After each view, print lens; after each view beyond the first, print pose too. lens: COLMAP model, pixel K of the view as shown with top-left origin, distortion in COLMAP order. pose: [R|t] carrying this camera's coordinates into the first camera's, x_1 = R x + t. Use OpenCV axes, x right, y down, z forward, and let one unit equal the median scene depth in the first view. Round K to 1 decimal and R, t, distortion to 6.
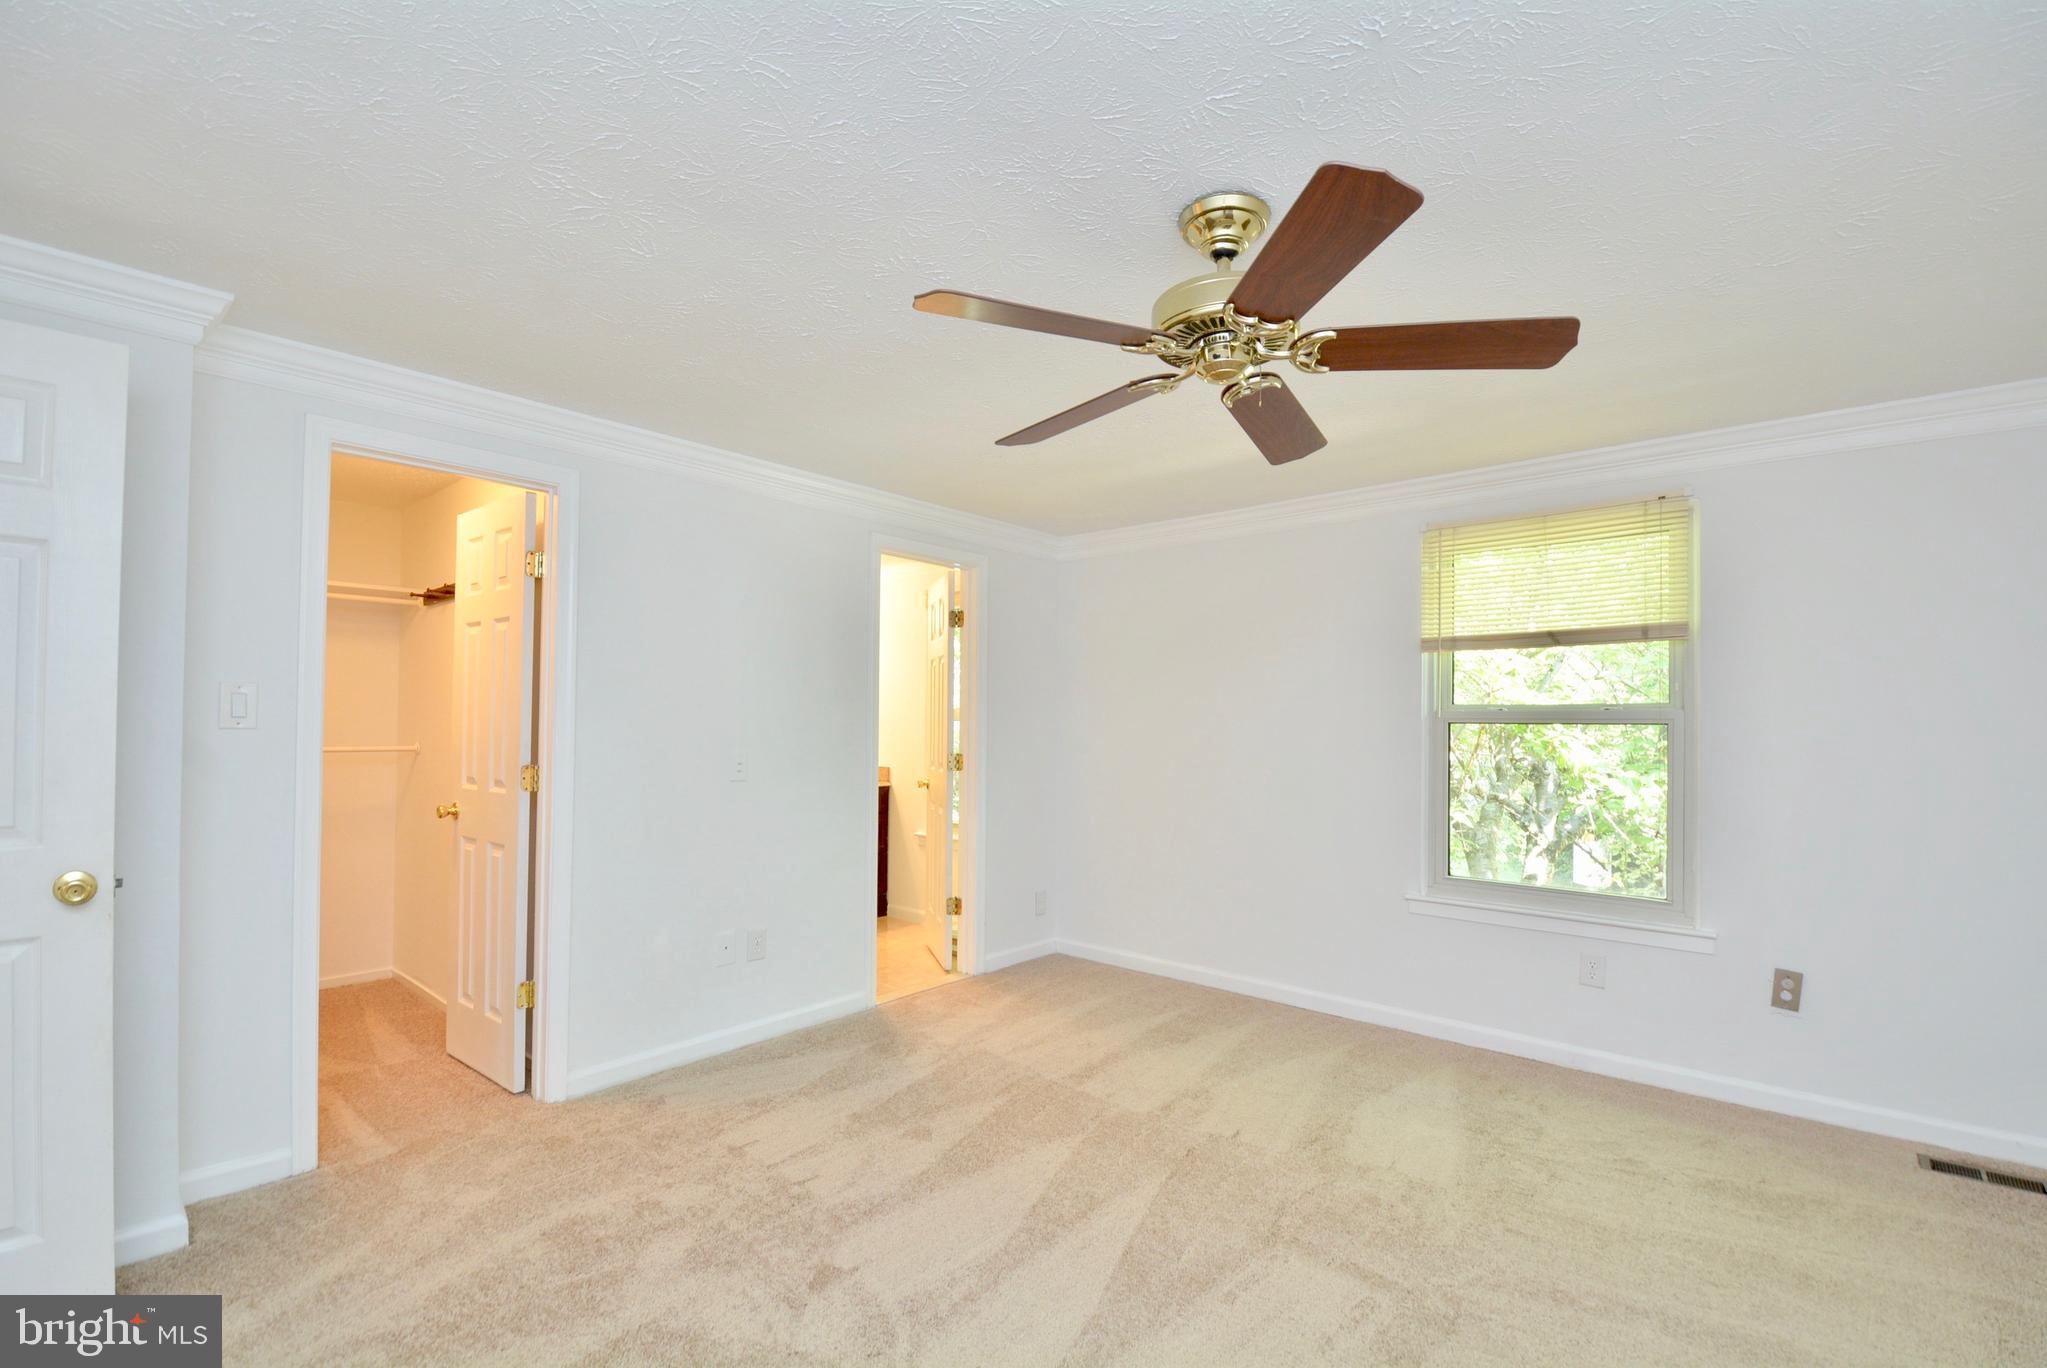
lens RADIAL K [[916.8, 0, 1062.5], [0, 916.8, 715.1], [0, 0, 1]] dist [0.018349, -0.023363]
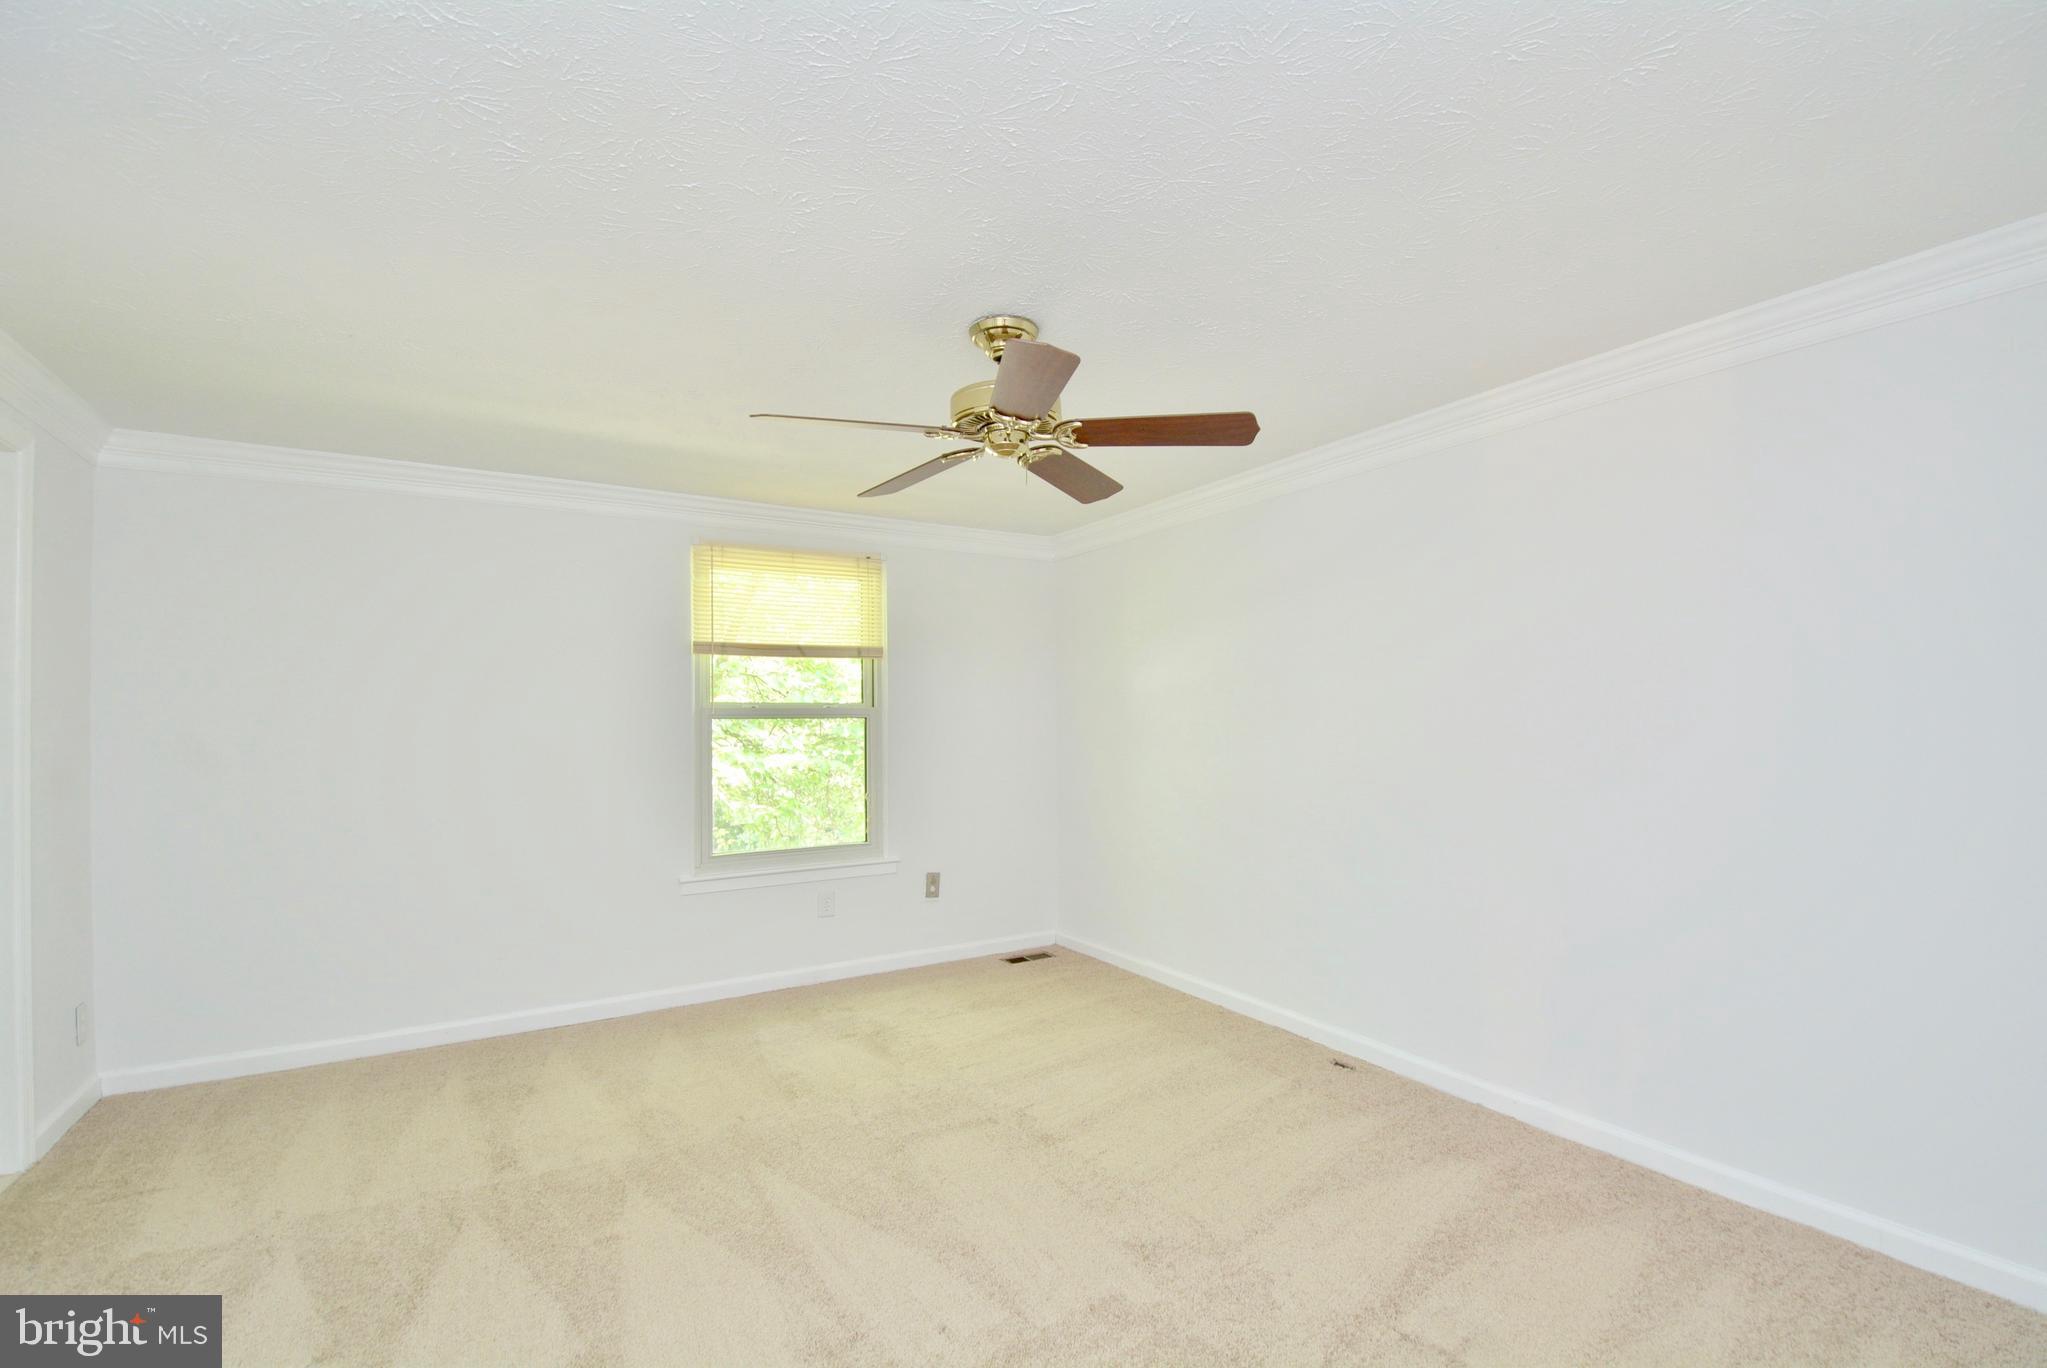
lens RADIAL K [[916.8, 0, 1062.5], [0, 916.8, 715.1], [0, 0, 1]] dist [0.018349, -0.023363]
pose [[0.292239, -0.011439, 0.956277, -0.586626], [-0.000170, 0.999928, 0.012013, -0.010745], [-0.956345, -0.003673, 0.292216, 0.292741]]
